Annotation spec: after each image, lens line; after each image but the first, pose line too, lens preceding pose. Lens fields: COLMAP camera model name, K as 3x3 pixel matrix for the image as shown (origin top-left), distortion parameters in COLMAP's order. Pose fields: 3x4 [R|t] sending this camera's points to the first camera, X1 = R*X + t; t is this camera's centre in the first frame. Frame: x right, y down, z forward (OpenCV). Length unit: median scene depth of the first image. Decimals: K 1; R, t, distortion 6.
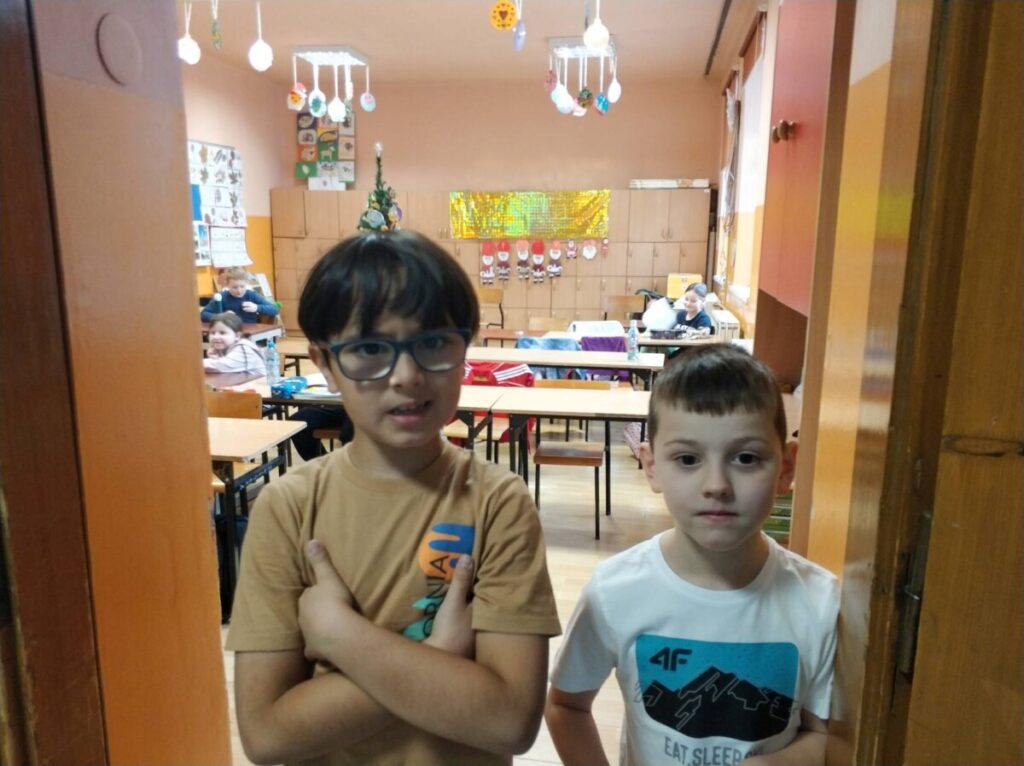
lens RADIAL K [[785.1, 0, 508.8], [0, 785.1, 411.7], [0, 0, 1]] dist [0.062198, -0.044262]
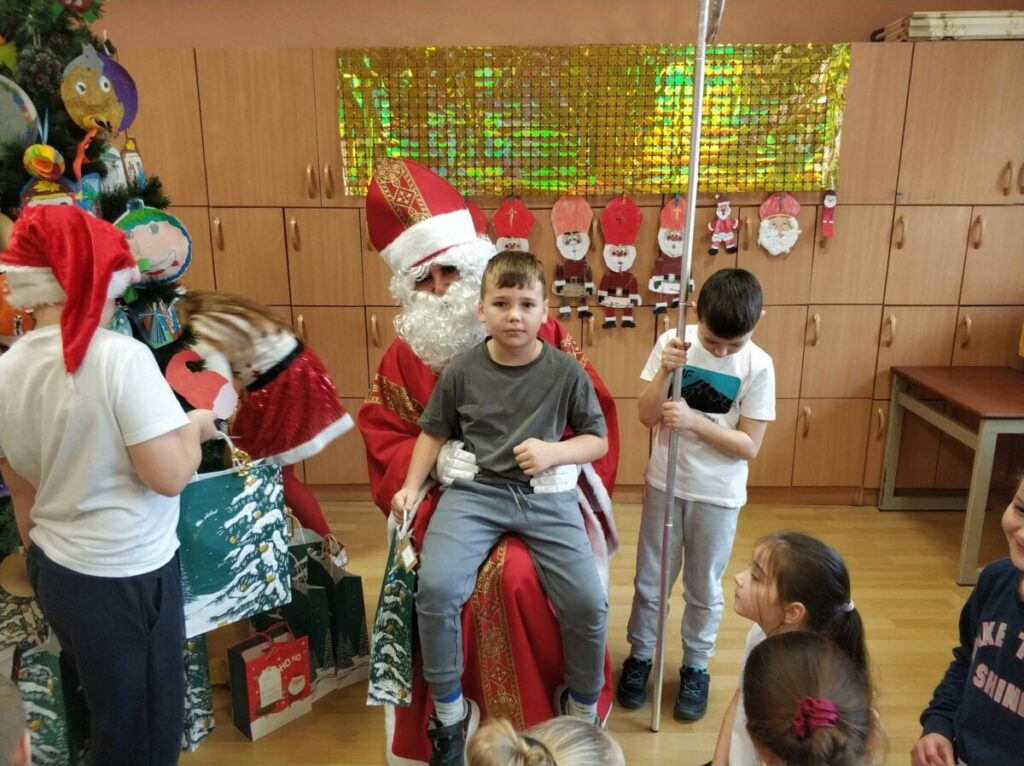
lens RADIAL K [[787.0, 0, 502.4], [0, 787.0, 382.5], [0, 0, 1]] dist [0.020383, -0.032240]
pose [[0.985798, -0.048142, 0.160884, -0.067781], [0.043651, 0.998555, 0.031330, -0.155621], [-0.162160, -0.023862, 0.986476, 0.688193]]
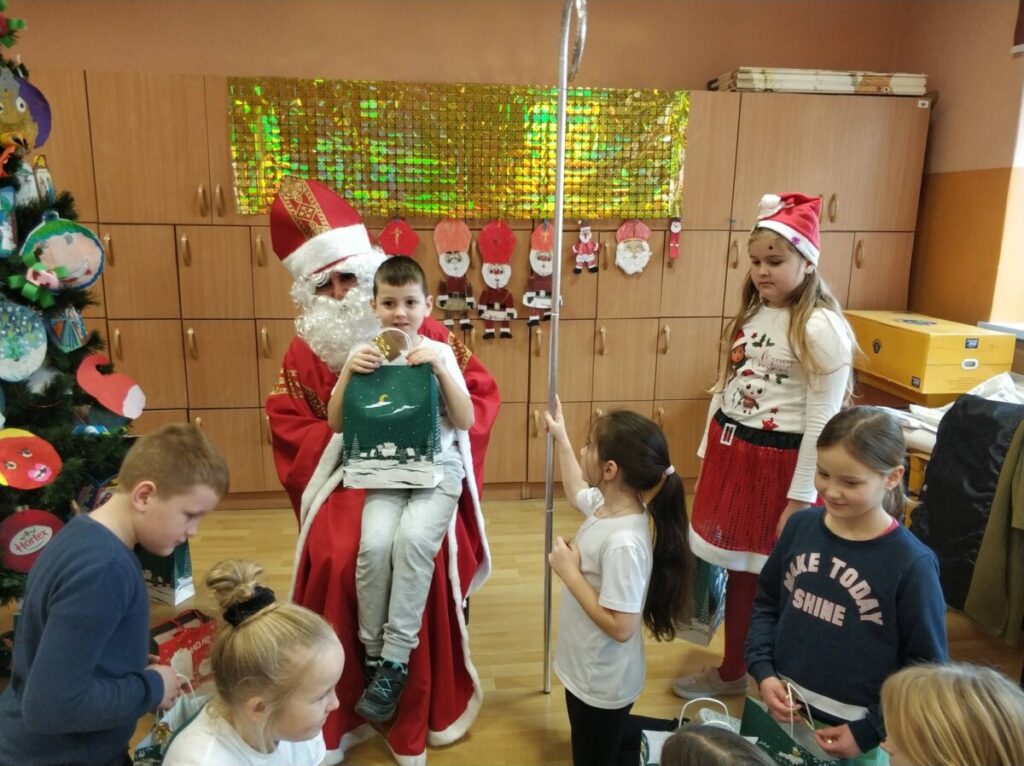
lens RADIAL K [[787.0, 0, 497.1], [0, 787.0, 384.9], [0, 0, 1]] dist [0.020383, -0.032240]
pose [[0.949493, -0.057837, 0.308412, -0.078278], [0.057756, 0.998286, 0.009399, -0.148067], [-0.308427, 0.008889, 0.951207, 0.661440]]
